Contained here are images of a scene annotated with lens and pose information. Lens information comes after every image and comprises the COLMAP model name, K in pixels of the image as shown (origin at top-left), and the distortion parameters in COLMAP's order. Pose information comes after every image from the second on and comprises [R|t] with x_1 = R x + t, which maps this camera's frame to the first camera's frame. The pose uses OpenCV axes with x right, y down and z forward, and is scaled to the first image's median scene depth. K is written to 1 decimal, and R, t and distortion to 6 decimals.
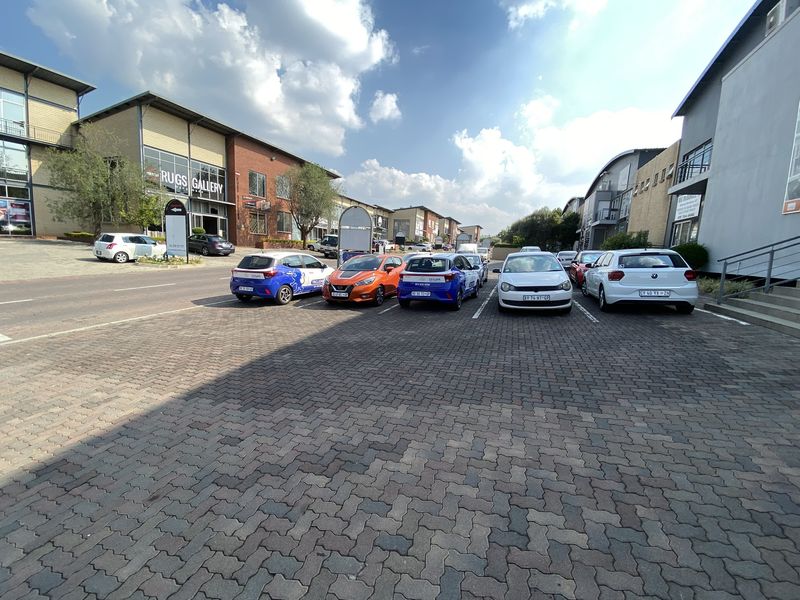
lens RADIAL K [[340.9, 0, 400.0], [0, 340.9, 300.0], [0, 0, 1]] dist [0.101719, -0.055045]
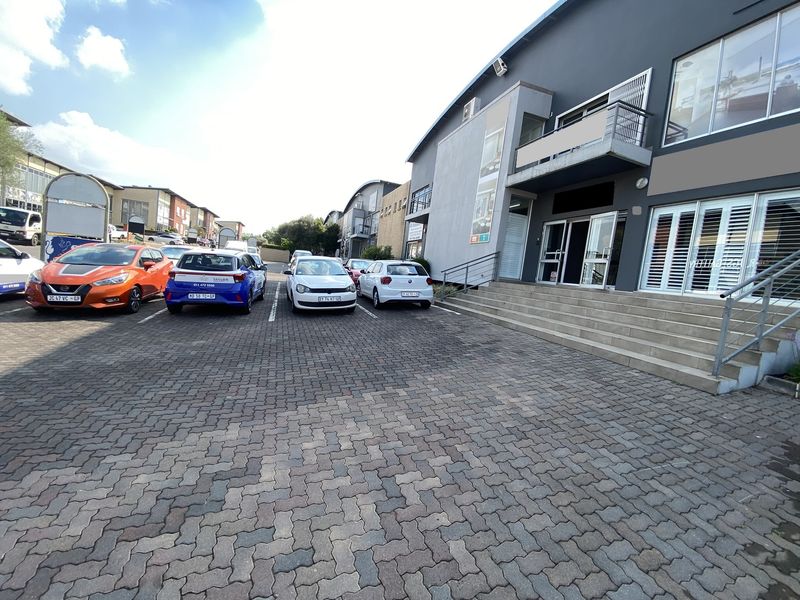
lens RADIAL K [[340.9, 0, 400.0], [0, 340.9, 300.0], [0, 0, 1]] dist [0.101719, -0.055045]
pose [[0.774004, -0.016810, 0.632958, -0.118847], [0.021086, 0.999777, 0.000767, 0.000964], [-0.632830, 0.012753, 0.774186, 0.025663]]
